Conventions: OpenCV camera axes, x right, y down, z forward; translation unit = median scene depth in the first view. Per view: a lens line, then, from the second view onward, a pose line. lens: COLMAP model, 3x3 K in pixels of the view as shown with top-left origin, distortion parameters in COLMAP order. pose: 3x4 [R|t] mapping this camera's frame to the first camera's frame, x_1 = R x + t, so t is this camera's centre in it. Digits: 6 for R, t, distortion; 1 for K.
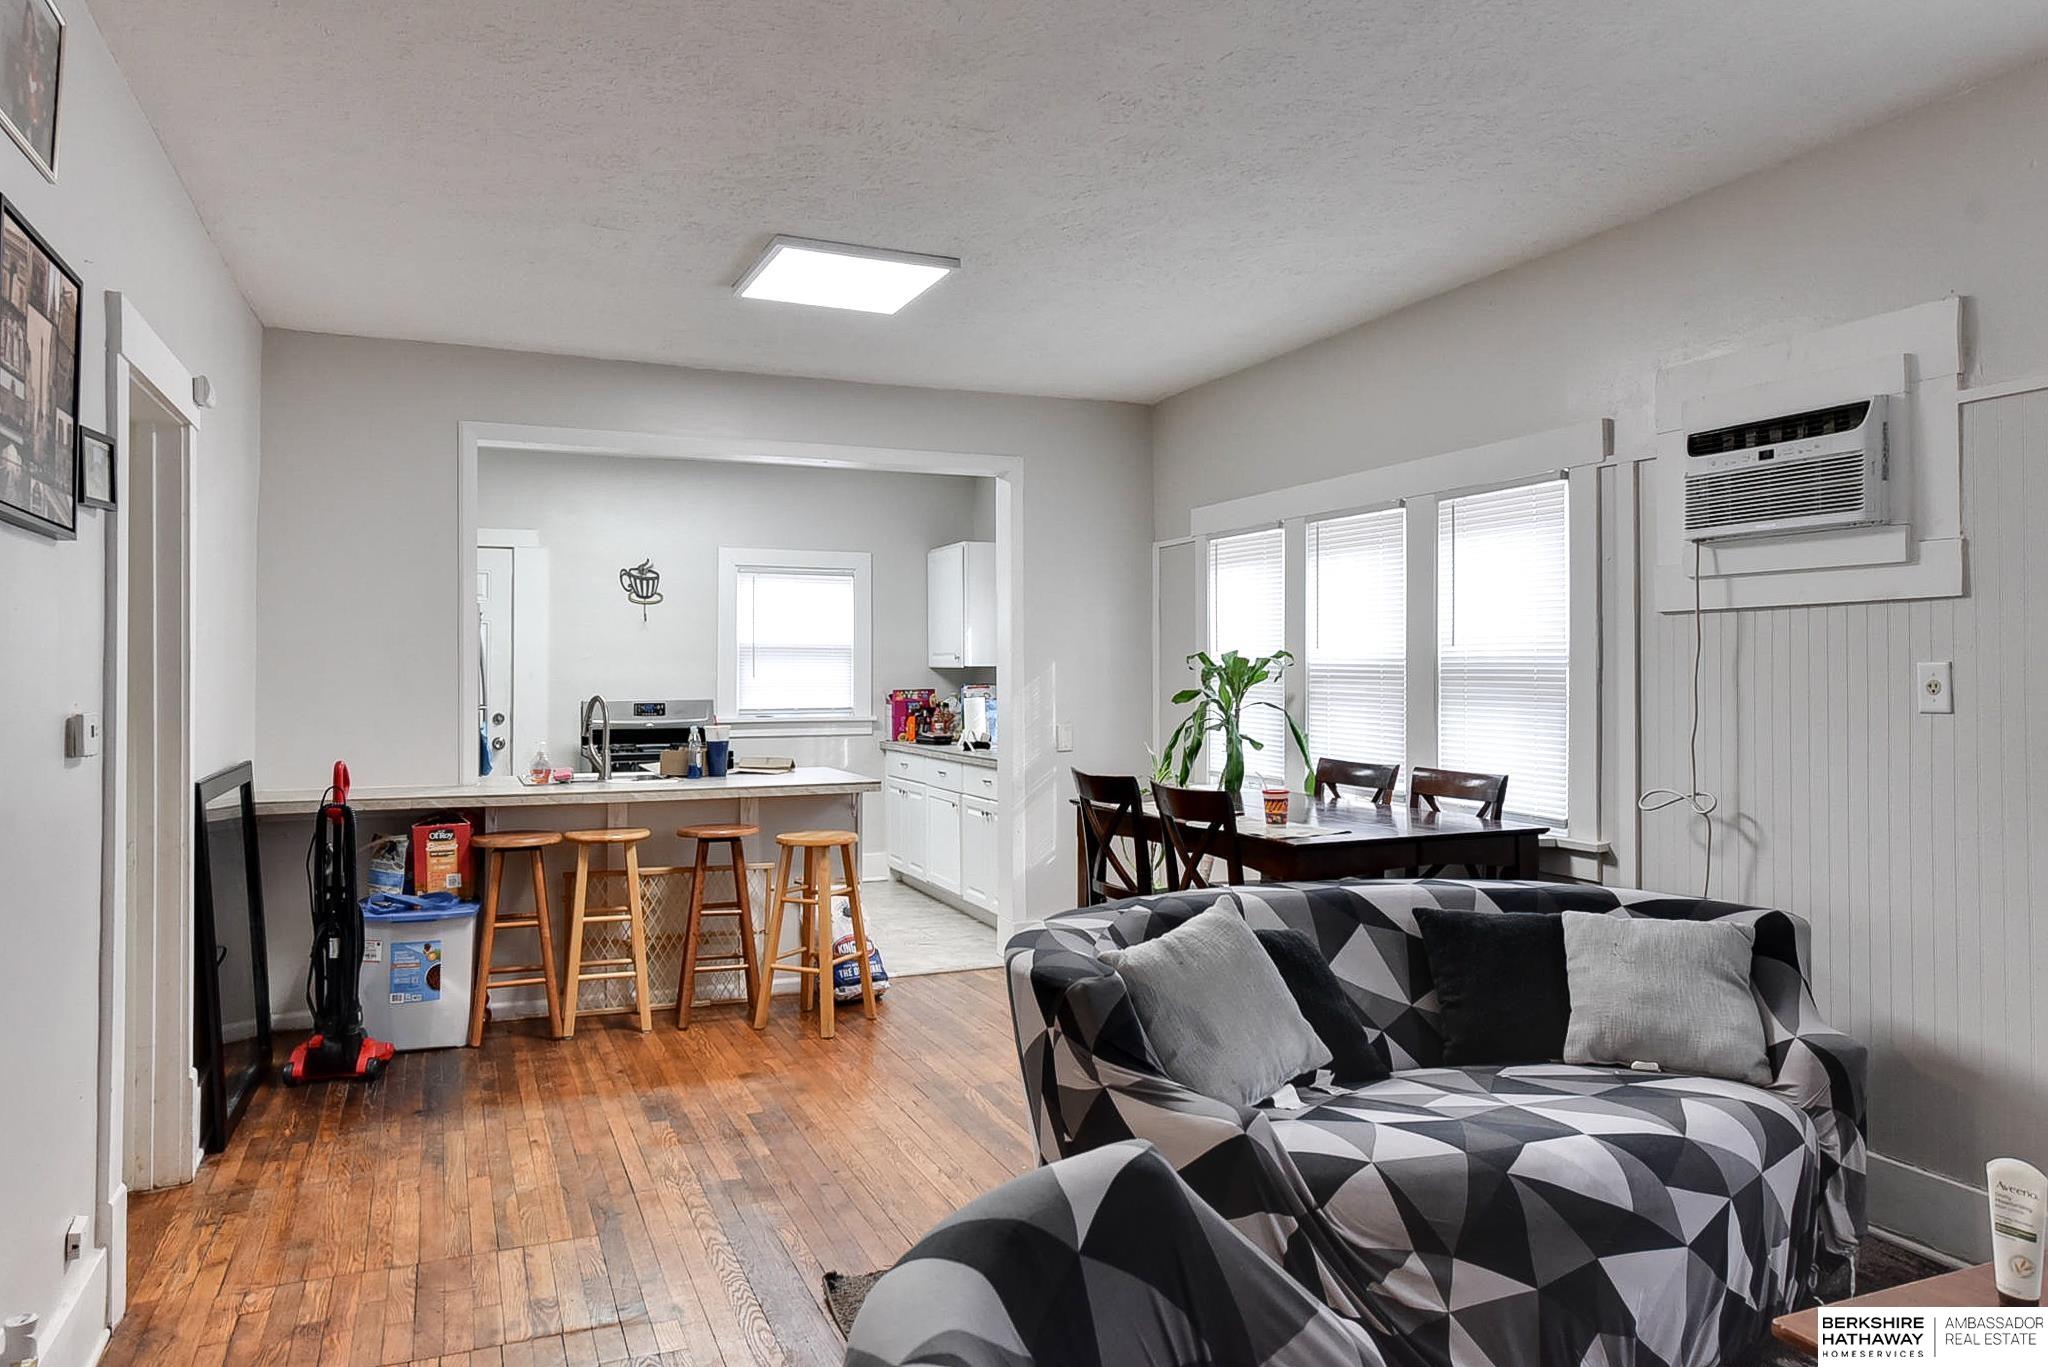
lens RADIAL K [[1452.2, 0, 1007.4], [0, 1452.2, 655.3], [0, 0, 1]] dist [0.009504, -0.006272]
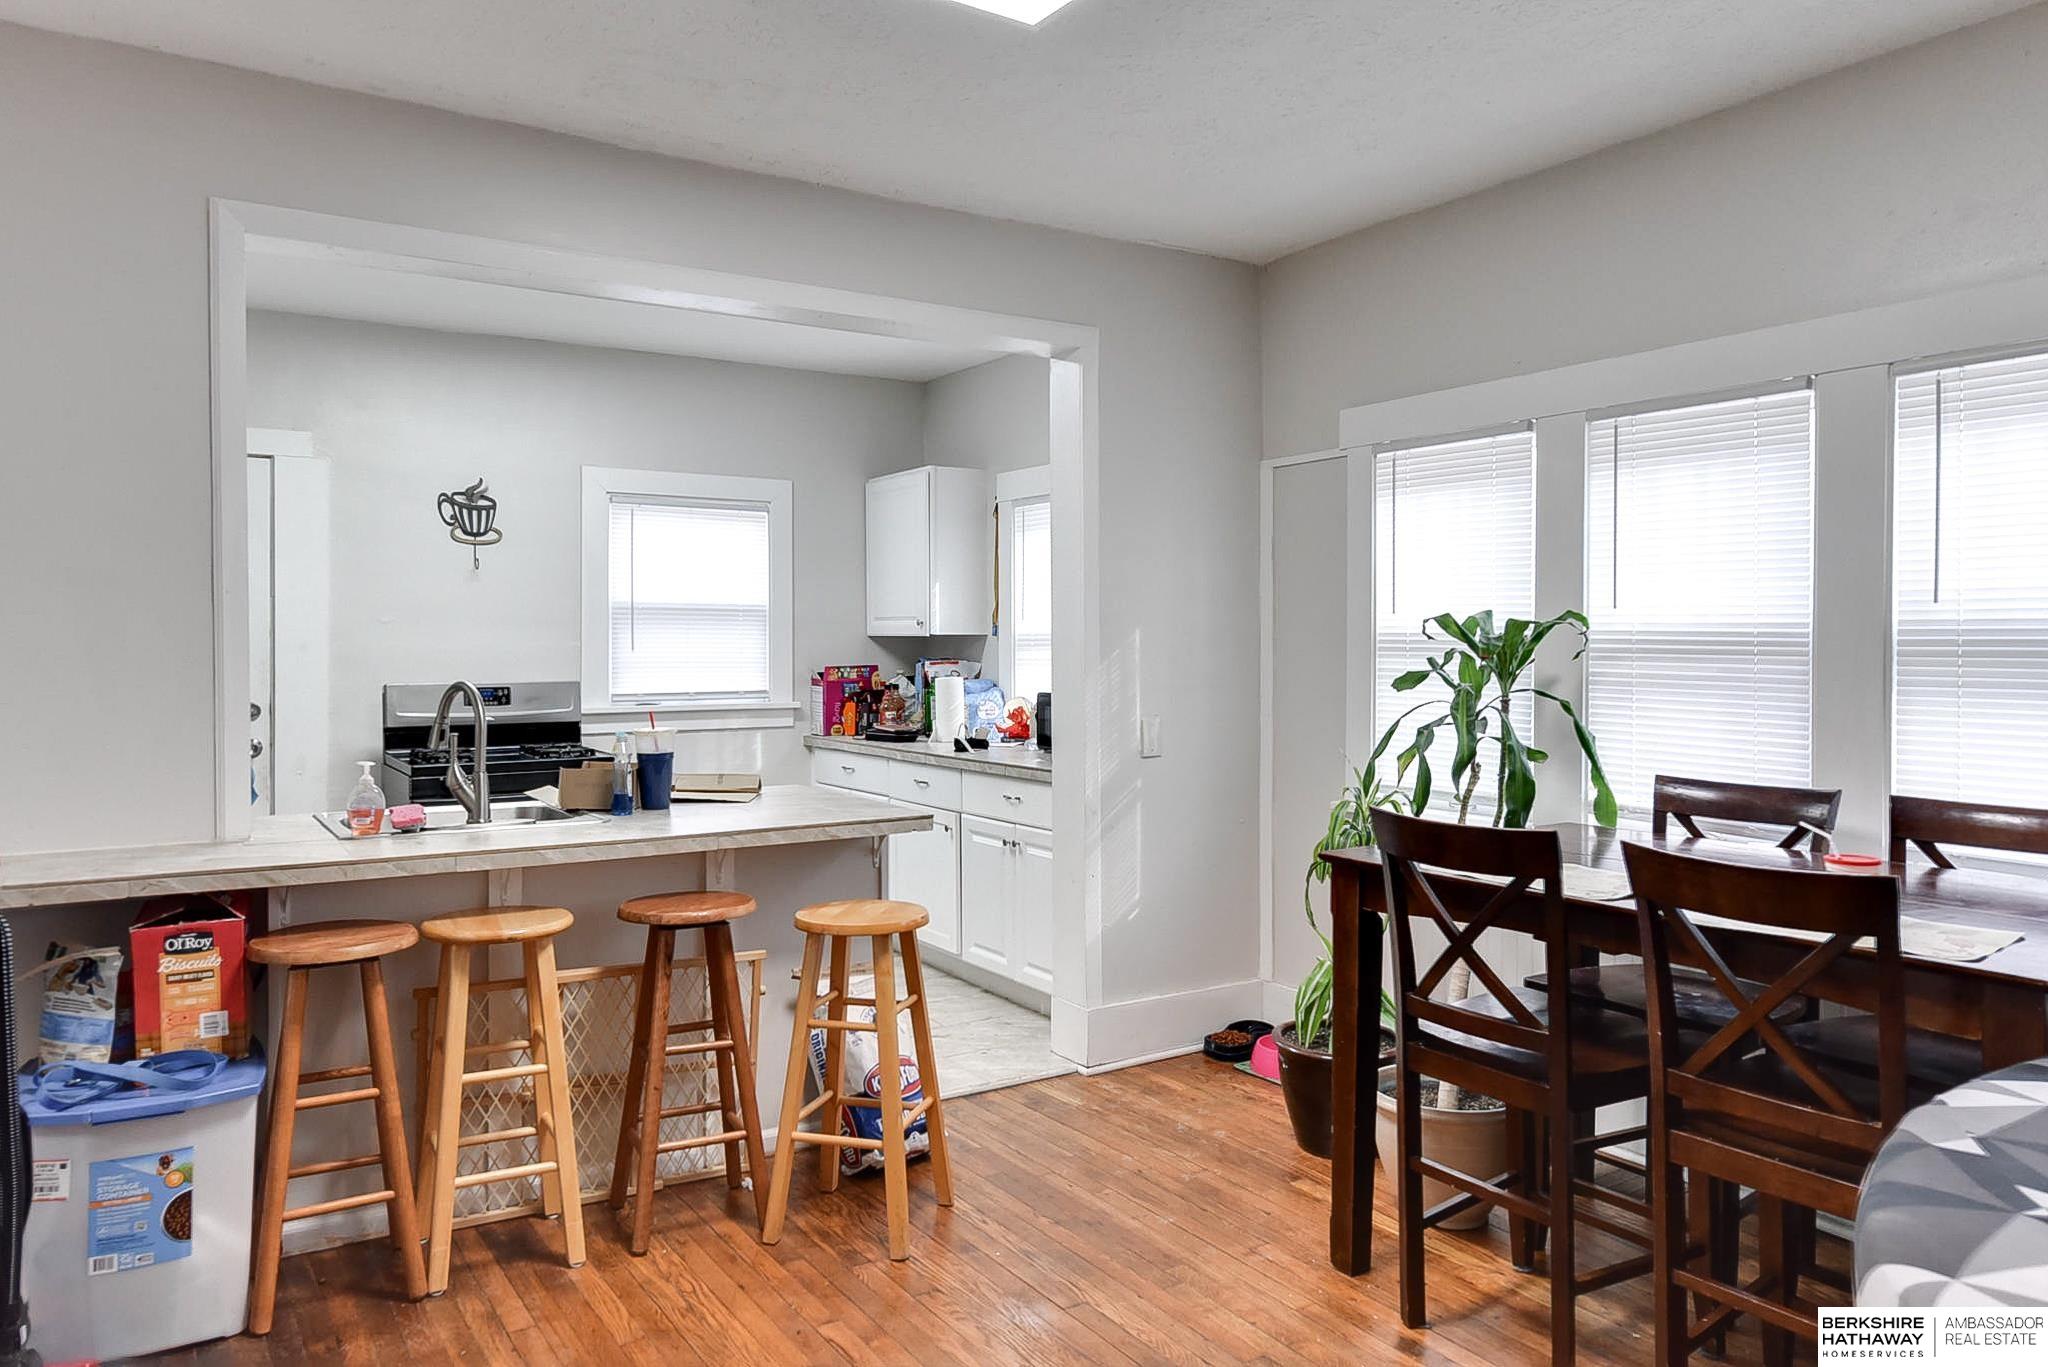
lens RADIAL K [[1452.2, 0, 1033.3], [0, 1452.2, 653.8], [0, 0, 1]] dist [0.009504, -0.006272]
pose [[0.982358, -0.000804, 0.187009, -0.180217], [-0.002881, 0.999807, 0.019431, 0.004245], [-0.186988, -0.019627, 0.982166, 0.407440]]
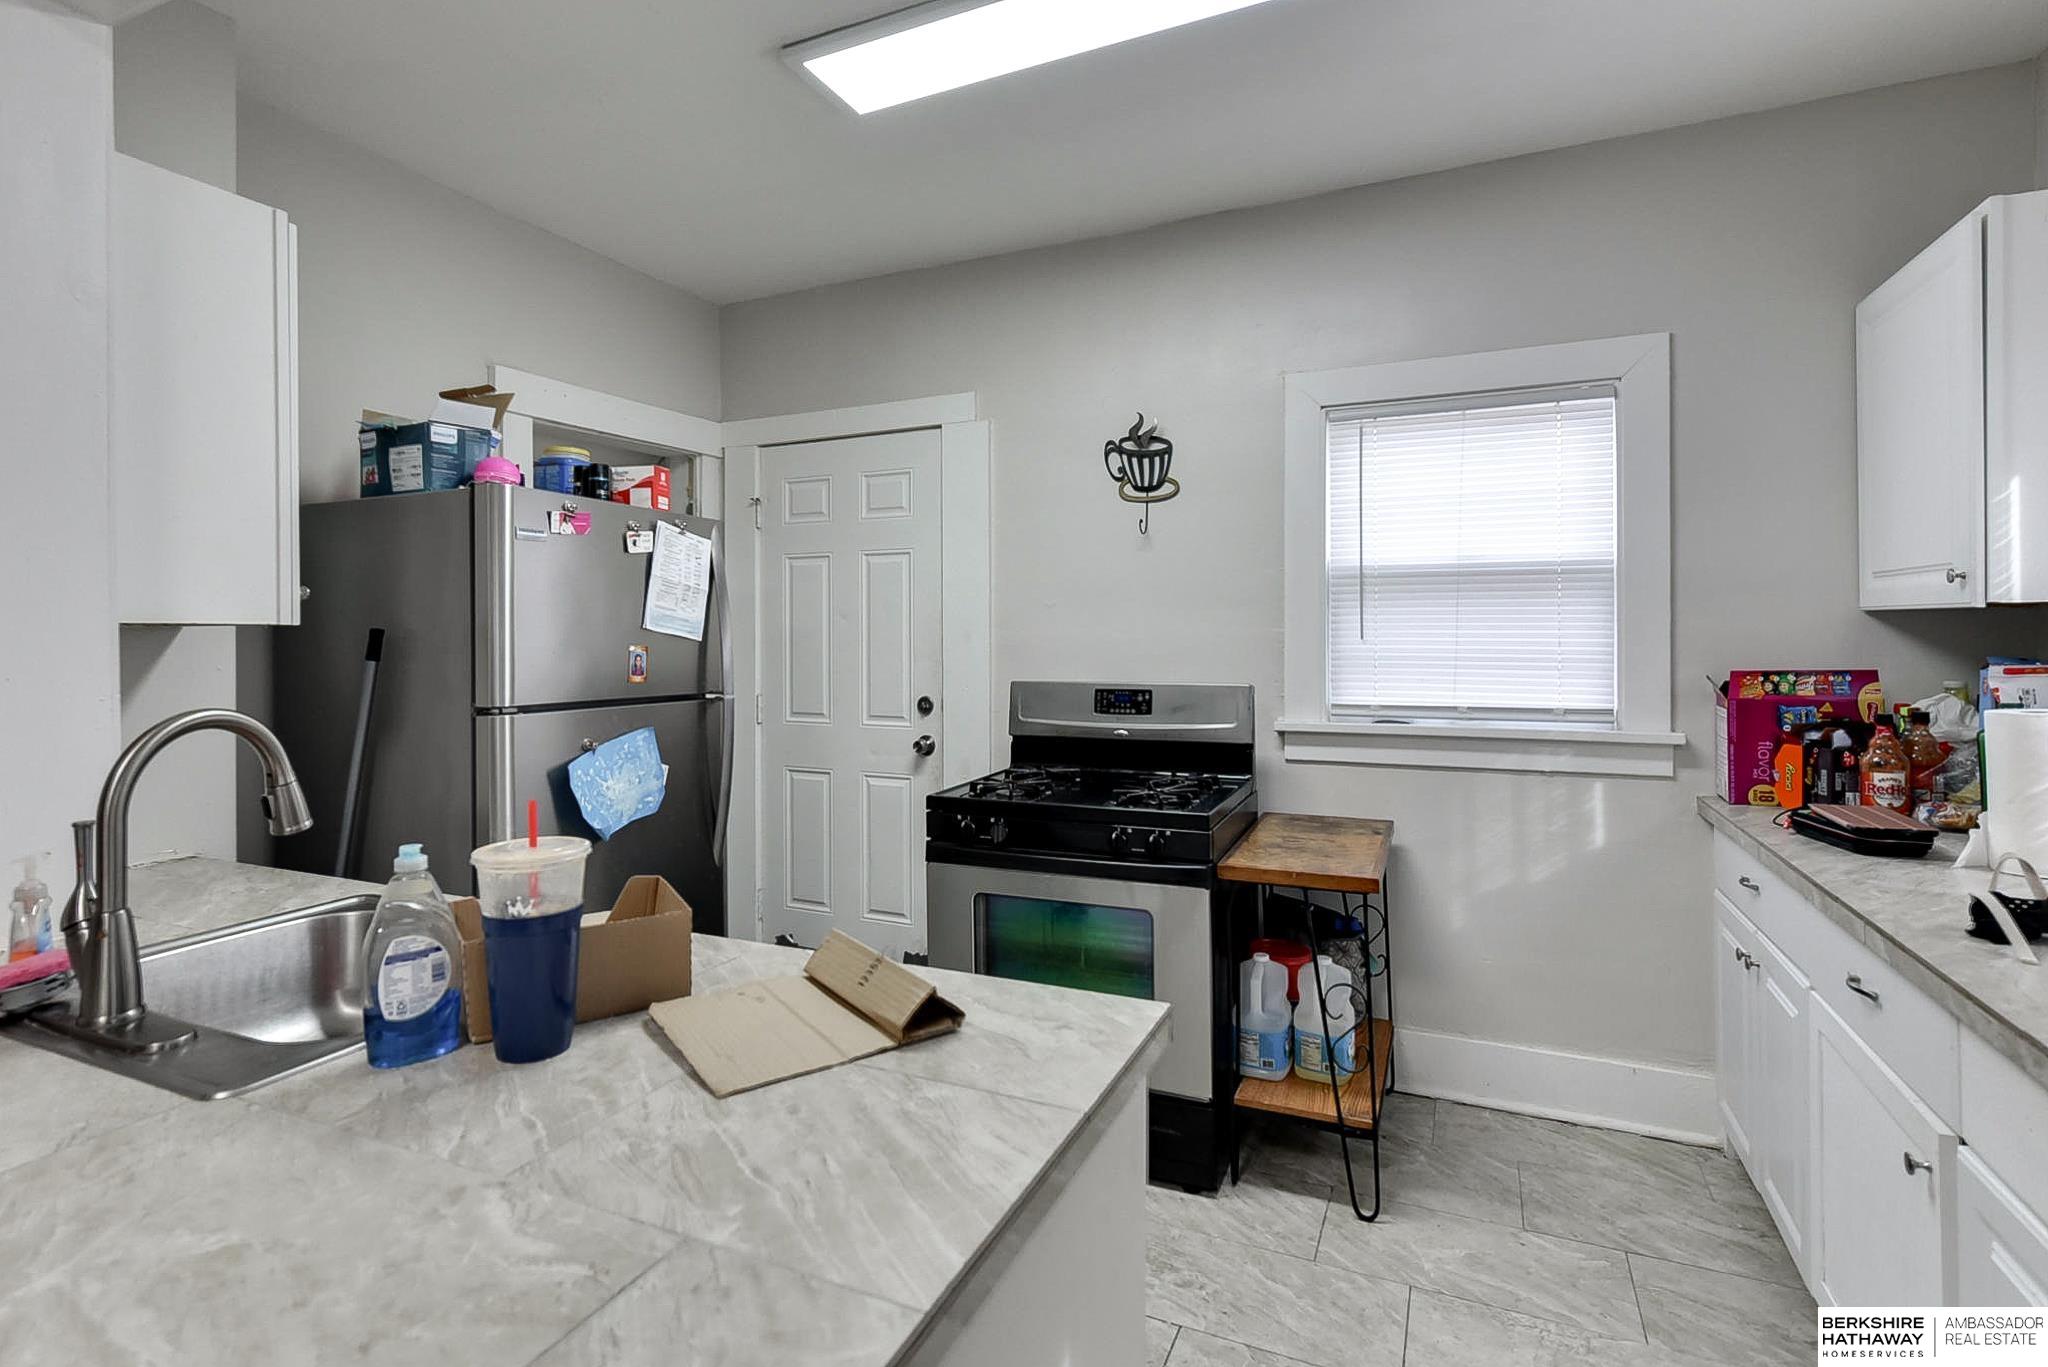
lens RADIAL K [[998.0, 0, 996.5], [0, 998.0, 627.1], [0, 0, 1]] dist [0.007960, -0.005597]
pose [[0.678153, -0.007971, -0.734877, -0.025585], [0.016622, 0.999852, 0.004493, 0.012804], [0.734732, -0.015262, 0.678185, 1.088231]]
